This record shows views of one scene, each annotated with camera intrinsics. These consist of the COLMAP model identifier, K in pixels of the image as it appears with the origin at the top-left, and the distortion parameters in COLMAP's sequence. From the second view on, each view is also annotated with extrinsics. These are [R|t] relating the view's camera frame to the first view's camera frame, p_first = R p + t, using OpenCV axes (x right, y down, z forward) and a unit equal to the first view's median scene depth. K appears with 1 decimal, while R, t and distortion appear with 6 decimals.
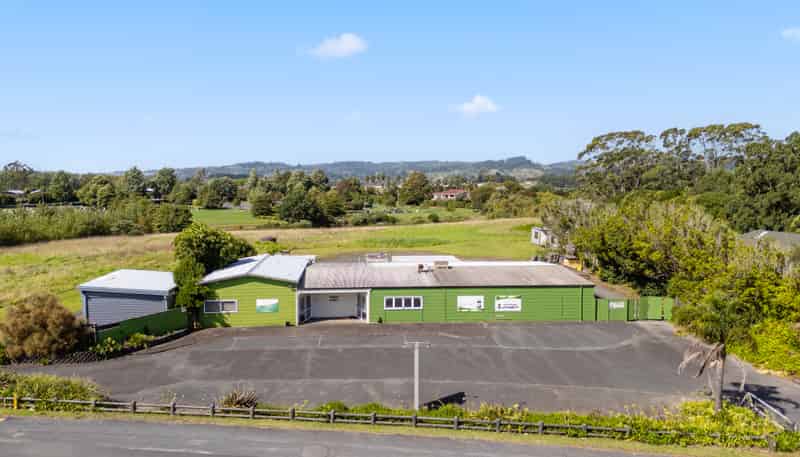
lens RADIAL K [[576.3, 0, 400.0], [0, 576.3, 228.5], [0, 0, 1]] dist [0.134979, -0.226751]
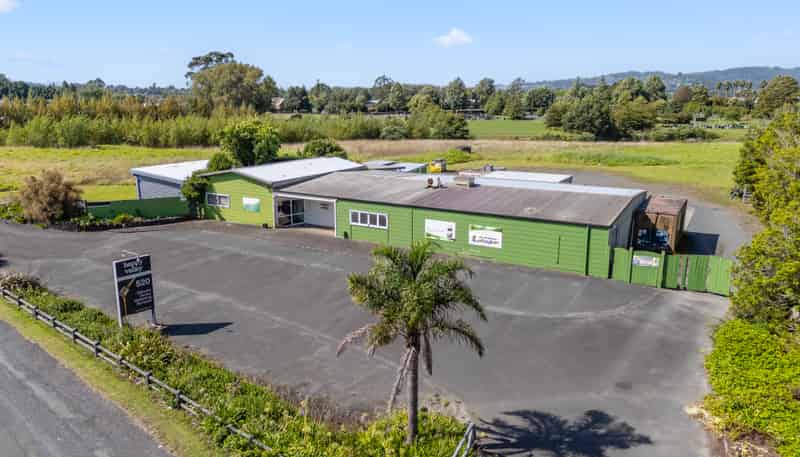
lens RADIAL K [[576.3, 0, 400.0], [0, 576.3, 228.5], [0, 0, 1]] dist [0.134979, -0.226751]
pose [[0.822212, 0.128020, -0.554598, 0.514029], [-0.045773, 0.986094, 0.159764, 0.003771], [0.567338, -0.105974, 0.816638, 0.324765]]
